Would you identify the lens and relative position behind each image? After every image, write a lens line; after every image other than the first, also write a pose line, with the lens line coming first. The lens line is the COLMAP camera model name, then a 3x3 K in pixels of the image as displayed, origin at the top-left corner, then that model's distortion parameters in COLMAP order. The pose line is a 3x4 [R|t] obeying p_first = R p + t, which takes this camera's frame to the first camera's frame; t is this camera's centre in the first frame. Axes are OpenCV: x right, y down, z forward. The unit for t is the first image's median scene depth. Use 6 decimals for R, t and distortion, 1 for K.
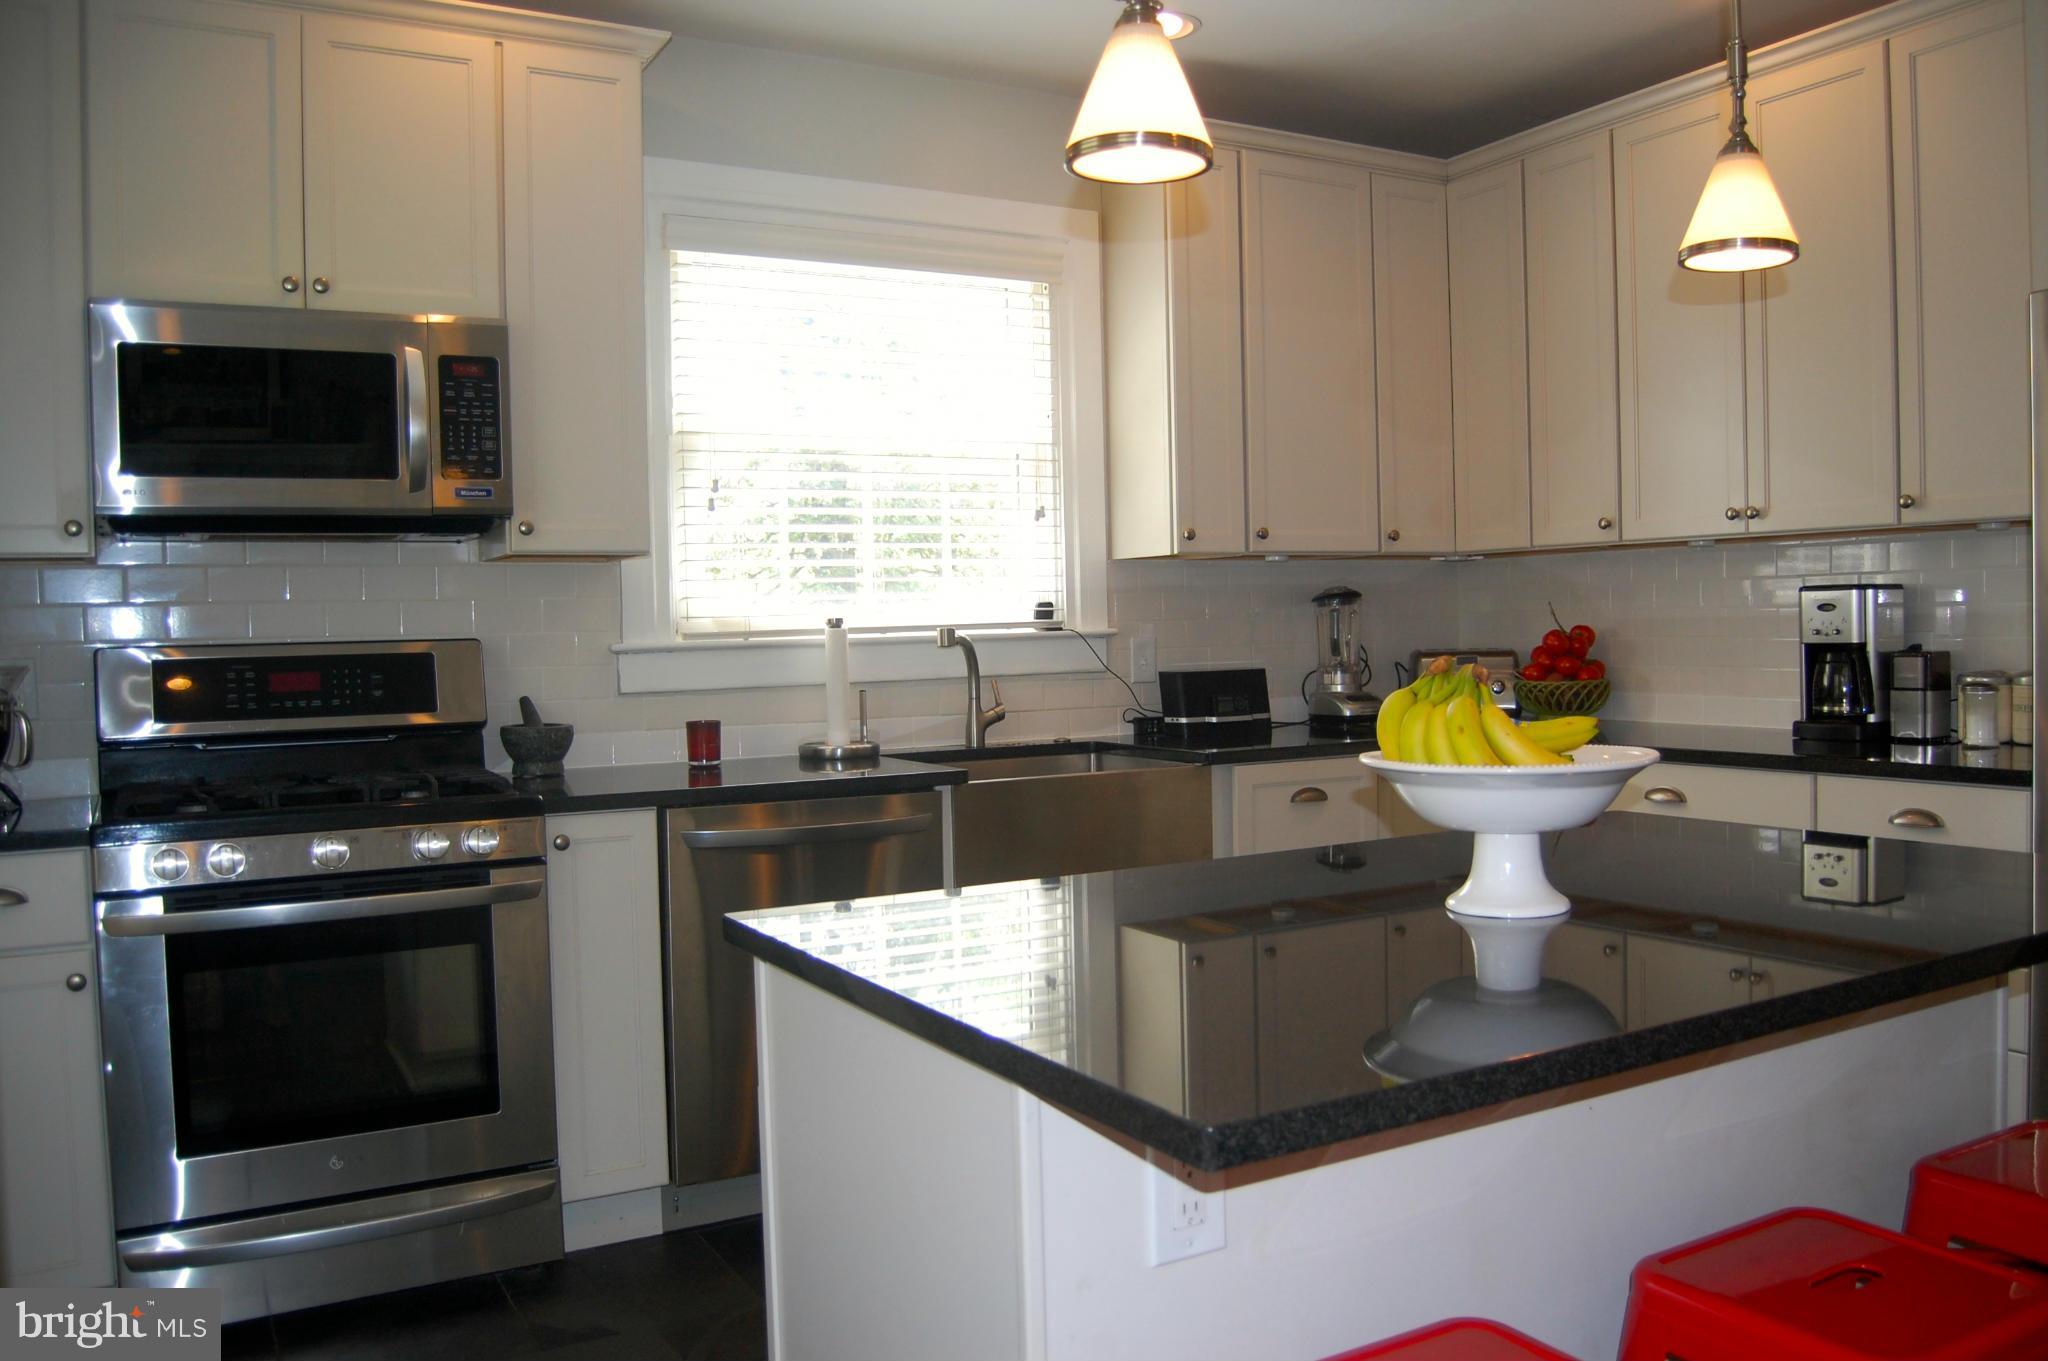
lens RADIAL K [[1605.3, 0, 1028.3], [0, 1605.3, 680.5], [0, 0, 1]] dist [-0.089508, 0.025489]
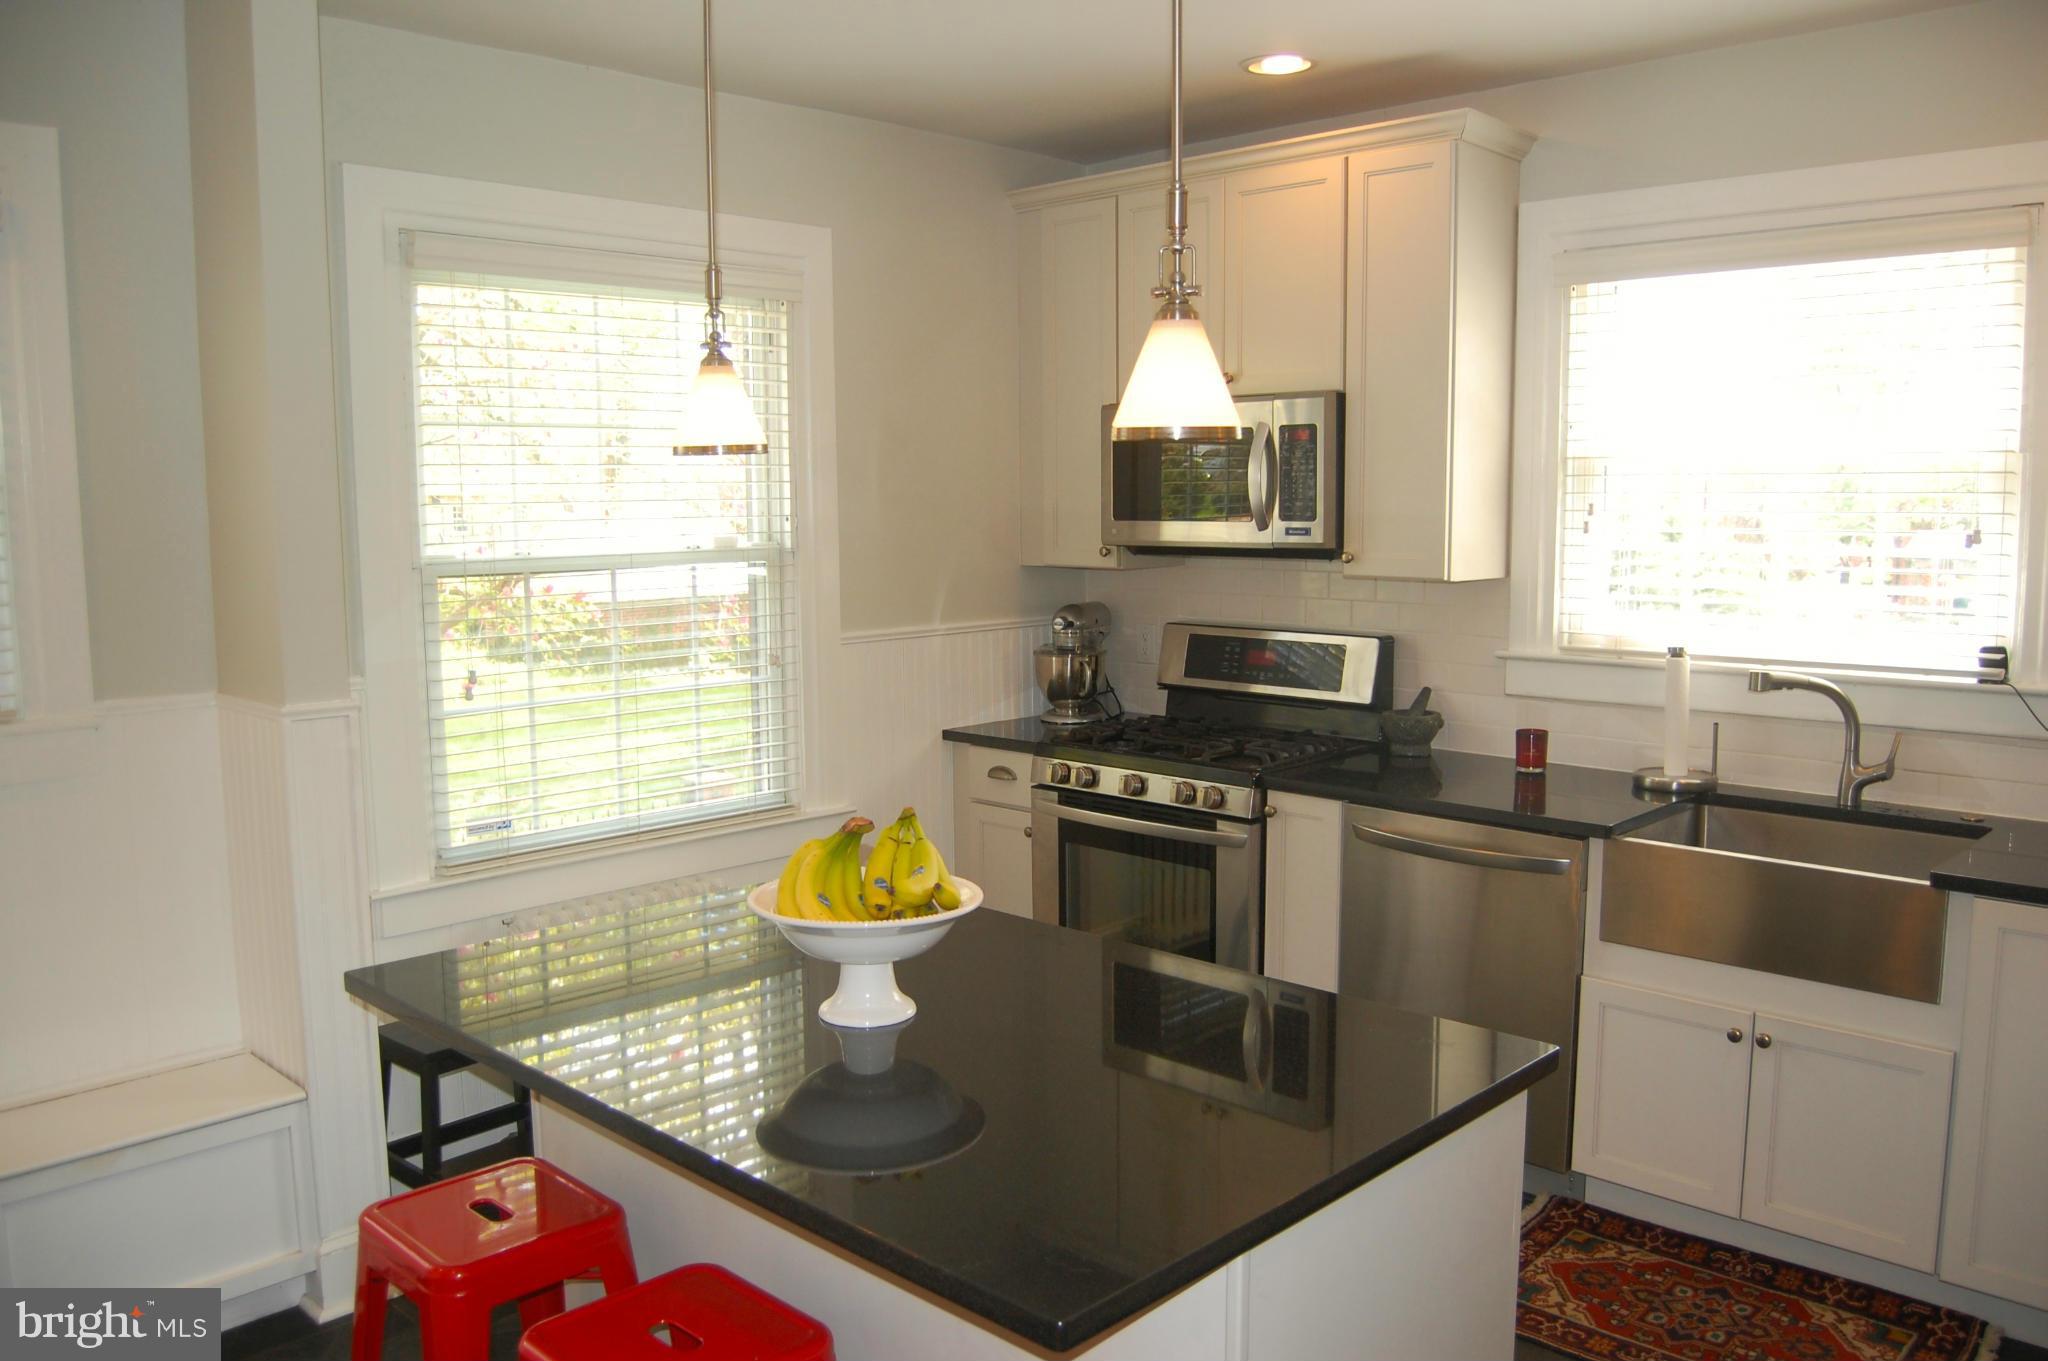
lens RADIAL K [[1605.3, 0, 1040.8], [0, 1605.3, 676.4], [0, 0, 1]] dist [-0.089508, 0.025489]
pose [[0.286712, 0.130778, -0.949049, 0.721413], [-0.033988, 0.991404, 0.126346, -0.136596], [0.957414, -0.003968, 0.288692, 0.366585]]
